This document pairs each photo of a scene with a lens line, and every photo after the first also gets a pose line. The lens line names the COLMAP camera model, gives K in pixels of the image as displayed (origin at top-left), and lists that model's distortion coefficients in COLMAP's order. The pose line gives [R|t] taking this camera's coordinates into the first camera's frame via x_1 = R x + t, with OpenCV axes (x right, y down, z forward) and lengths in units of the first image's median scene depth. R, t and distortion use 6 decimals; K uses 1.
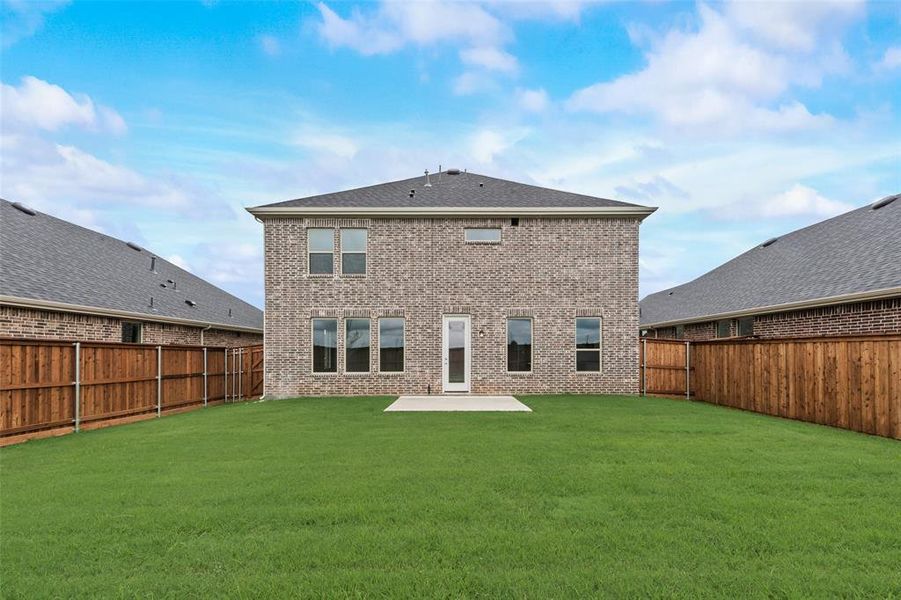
lens RADIAL K [[385.4, 0, 450.9], [0, 385.4, 350.8], [0, 0, 1]] dist [0.001154, 0.000034]
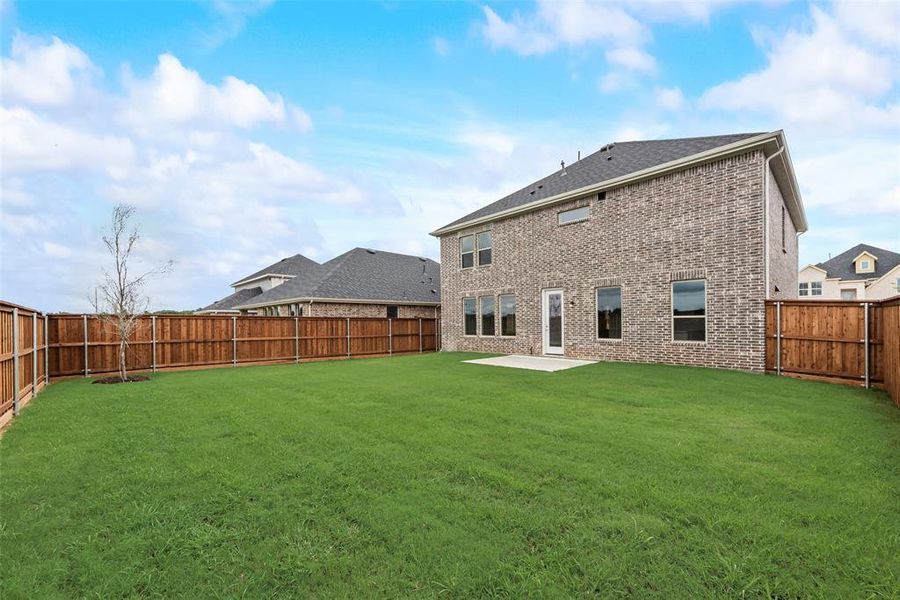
lens RADIAL K [[358.0, 0, 450.2], [0, 358.0, 324.4], [0, 0, 1]] dist [0.000142, -0.000005]
pose [[0.678956, 0.000460, -0.734178, 0.604584], [0.013032, 0.999835, 0.012678, -0.002700], [0.734063, -0.018175, 0.678838, 0.029231]]
